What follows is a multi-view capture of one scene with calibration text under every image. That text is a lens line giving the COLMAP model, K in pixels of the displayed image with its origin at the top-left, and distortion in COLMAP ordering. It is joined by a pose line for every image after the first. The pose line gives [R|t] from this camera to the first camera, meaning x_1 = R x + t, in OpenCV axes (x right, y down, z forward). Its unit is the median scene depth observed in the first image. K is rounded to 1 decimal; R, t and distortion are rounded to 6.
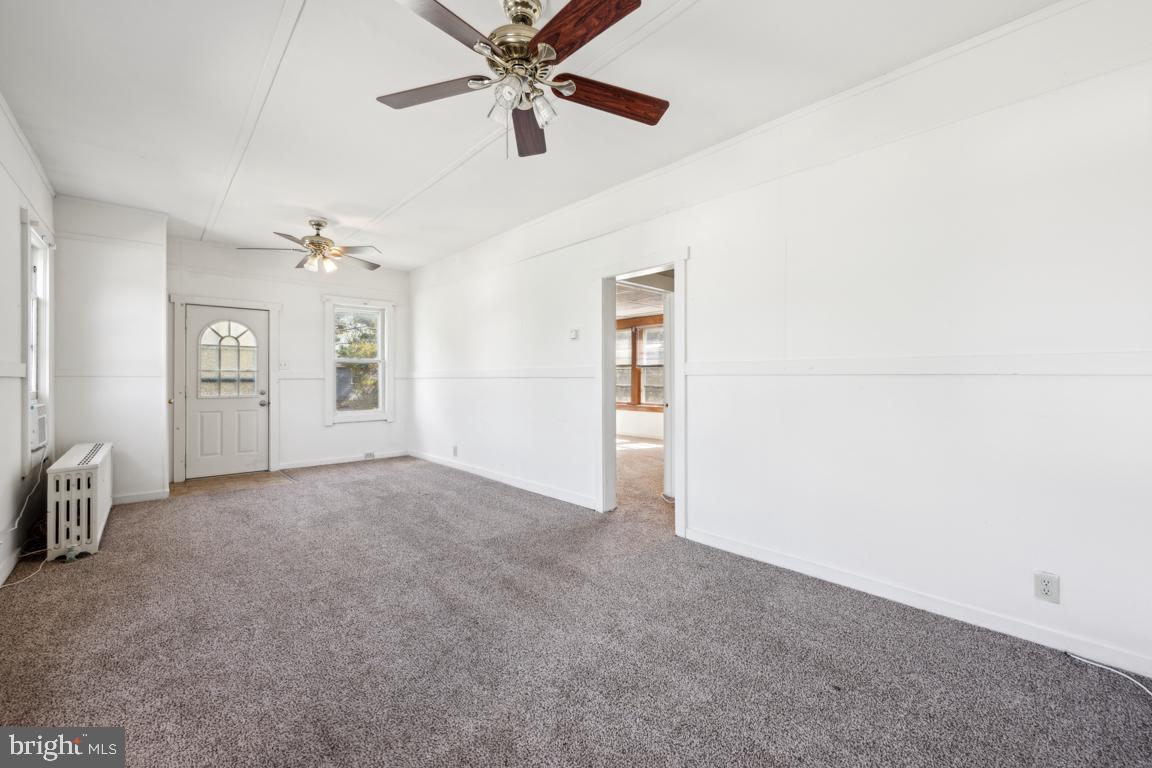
lens RADIAL K [[469.6, 0, 575.2], [0, 469.6, 376.8], [0, 0, 1]] dist [0.002175, -0.000544]
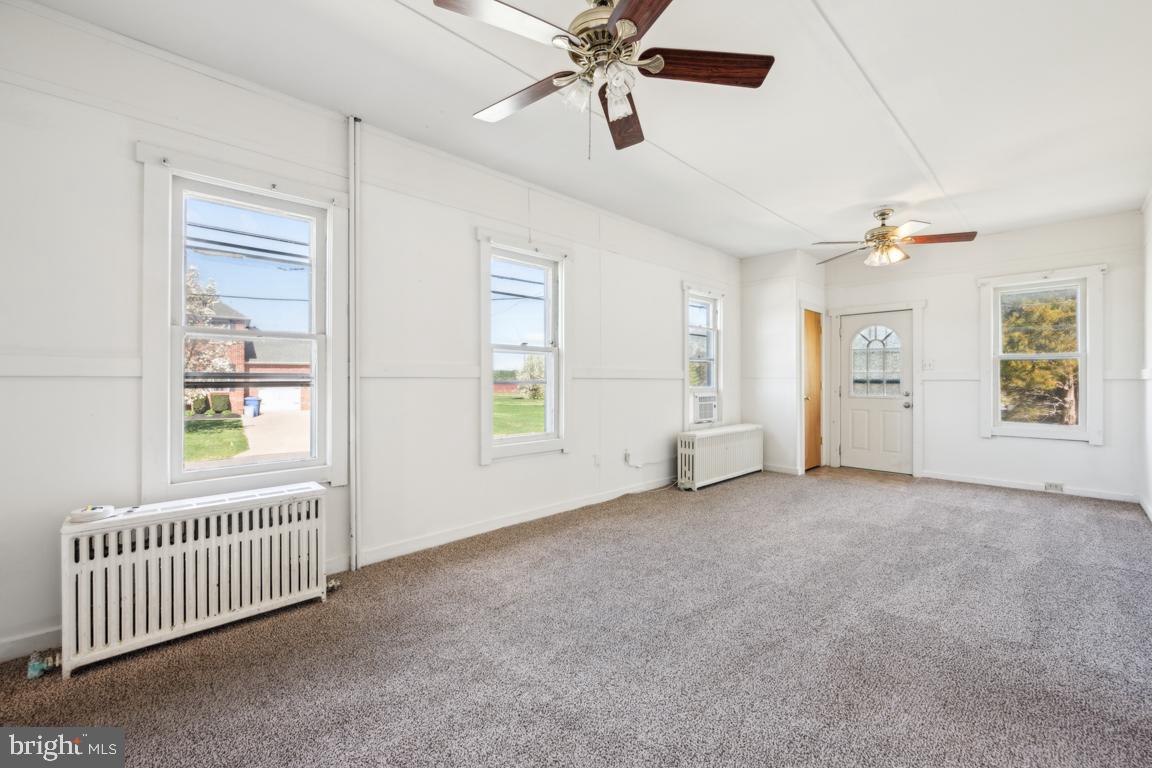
lens RADIAL K [[469.6, 0, 603.8], [0, 469.6, 377.0], [0, 0, 1]] dist [0.002175, -0.000544]
pose [[0.065126, -0.004925, -0.997865, 0.341324], [0.002372, 0.999986, -0.004781, 0.001123], [0.997874, -0.002055, 0.065137, 0.386294]]
